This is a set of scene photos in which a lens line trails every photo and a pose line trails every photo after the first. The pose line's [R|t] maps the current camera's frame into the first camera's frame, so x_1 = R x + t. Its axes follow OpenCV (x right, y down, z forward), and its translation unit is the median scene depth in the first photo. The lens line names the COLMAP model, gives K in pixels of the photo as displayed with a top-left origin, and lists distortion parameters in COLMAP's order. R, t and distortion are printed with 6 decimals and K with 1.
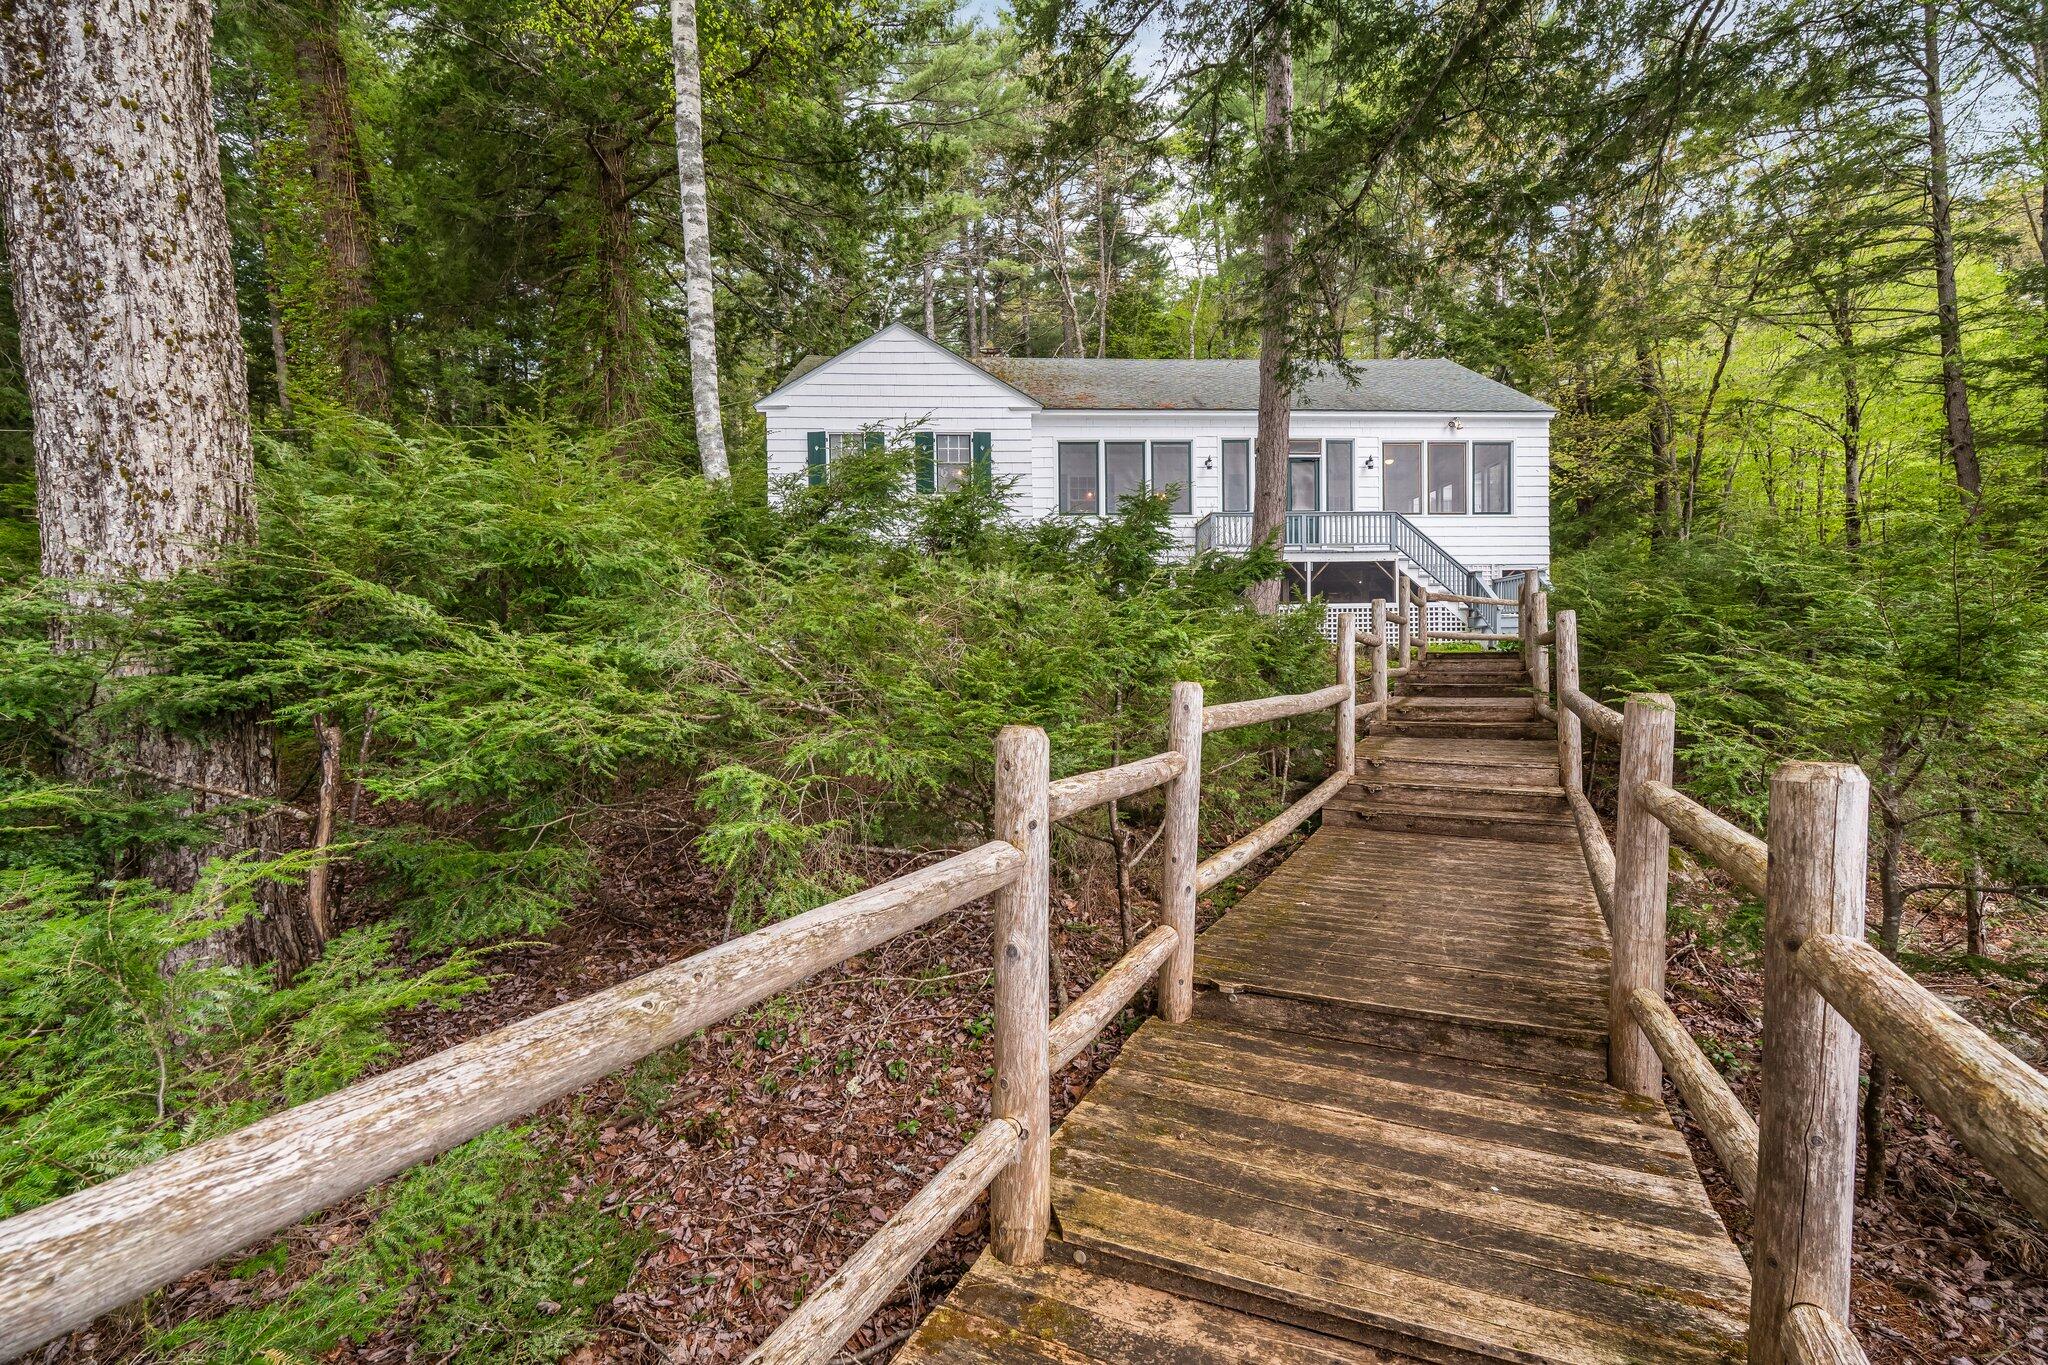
lens RADIAL K [[898.9, 0, 1024.0], [0, 898.9, 682.5], [0, 0, 1]] dist [-0.006510, 0.001097]
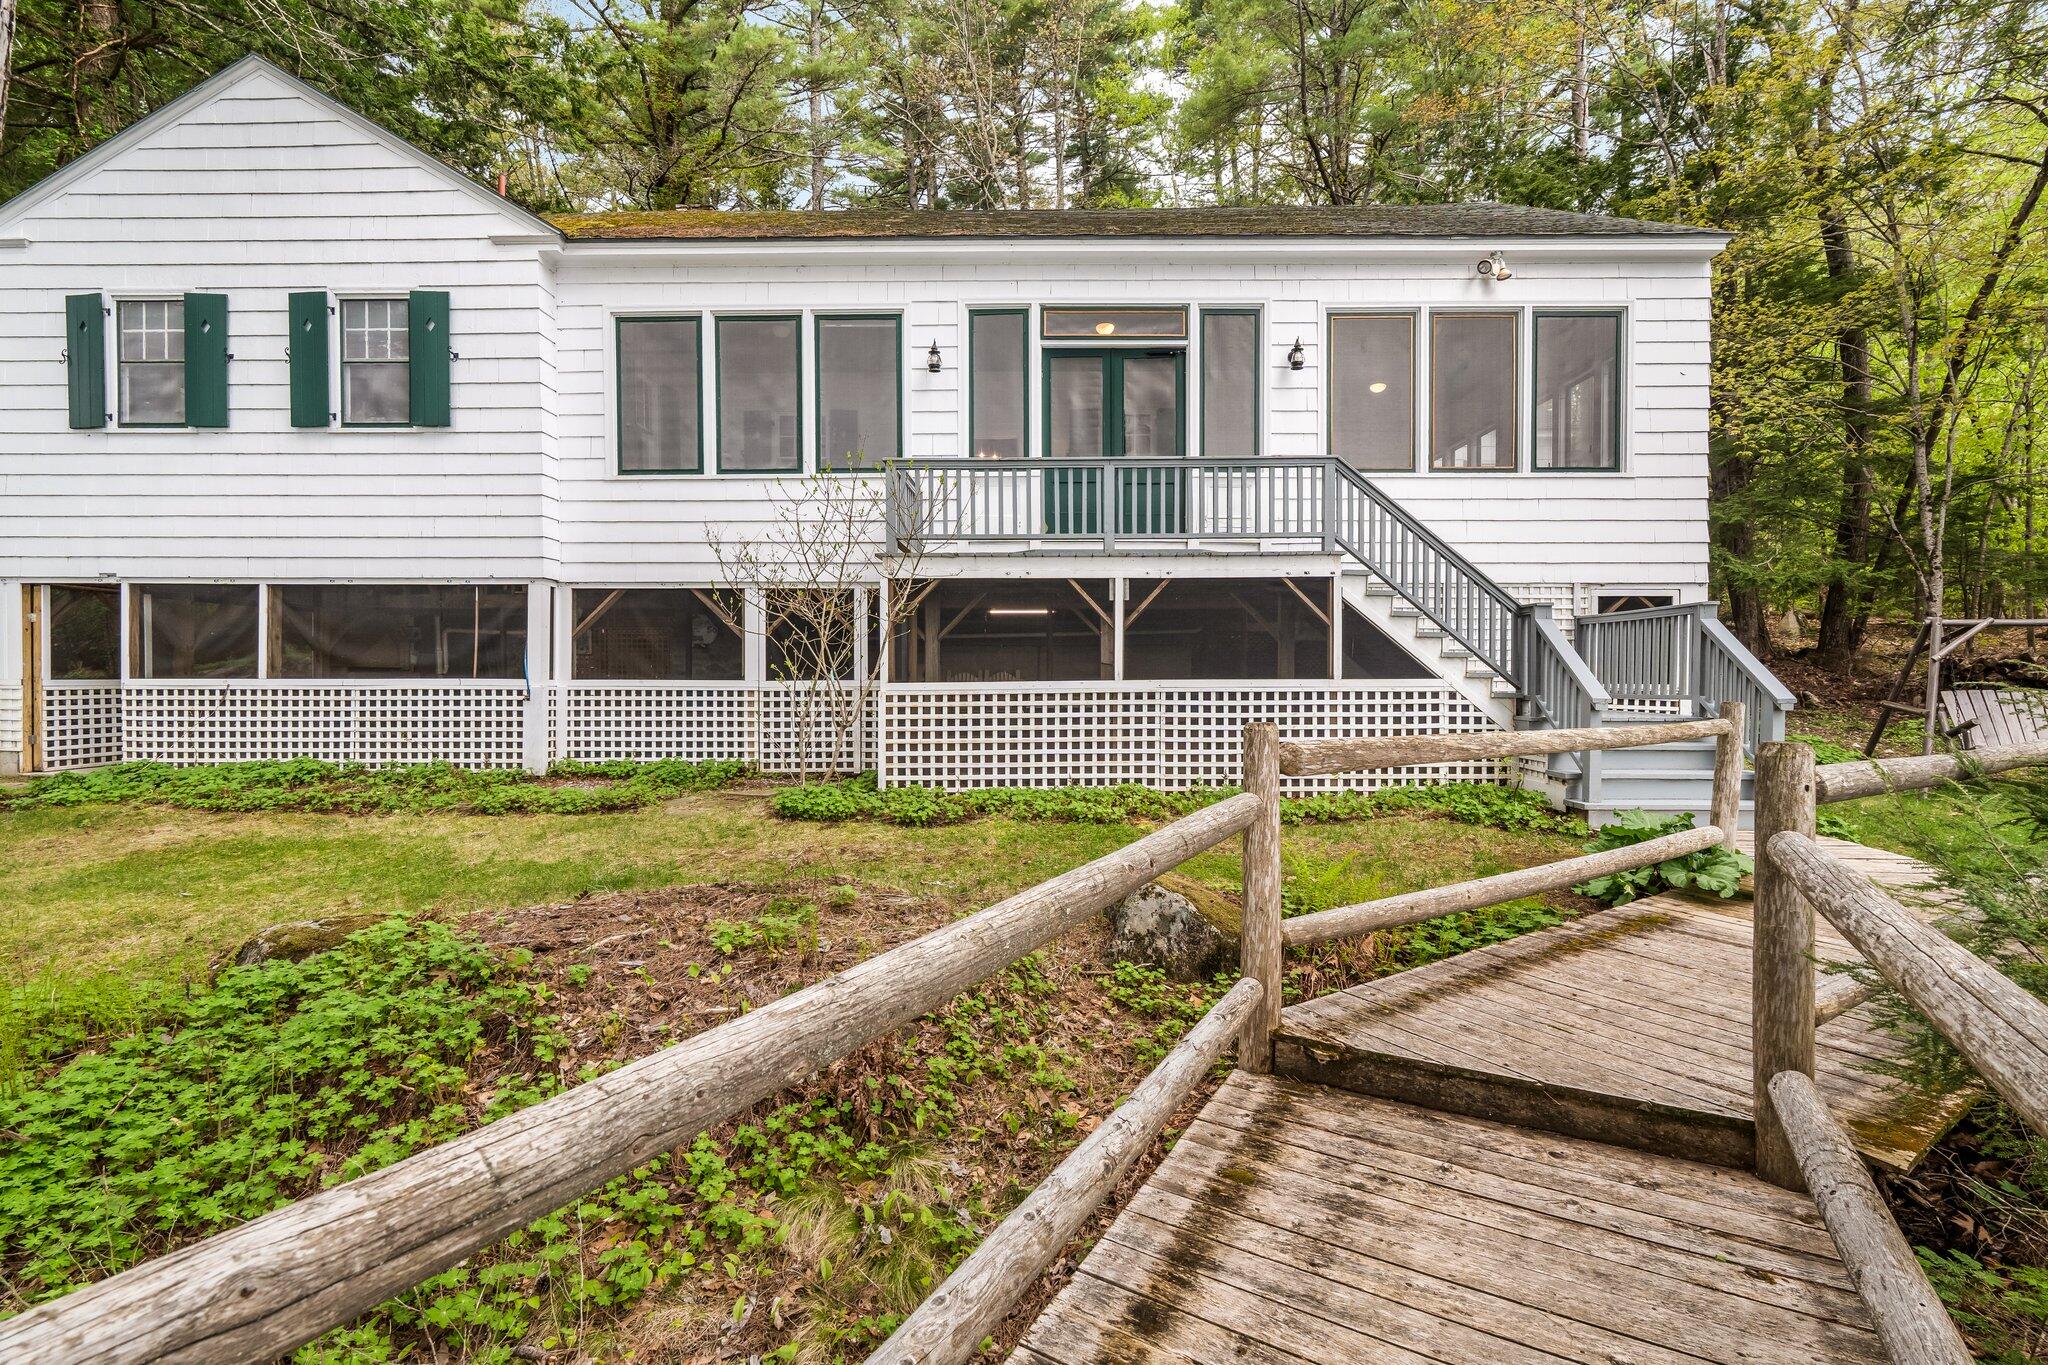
lens RADIAL K [[983.1, 0, 1024.0], [0, 983.1, 682.5], [0, 0, 1]] dist [-0.005903, -0.000377]
pose [[0.998290, 0.011019, -0.057415, 0.278597], [-0.011739, 0.999856, -0.012230, -0.074162], [0.057272, 0.012883, 0.998275, 0.503660]]
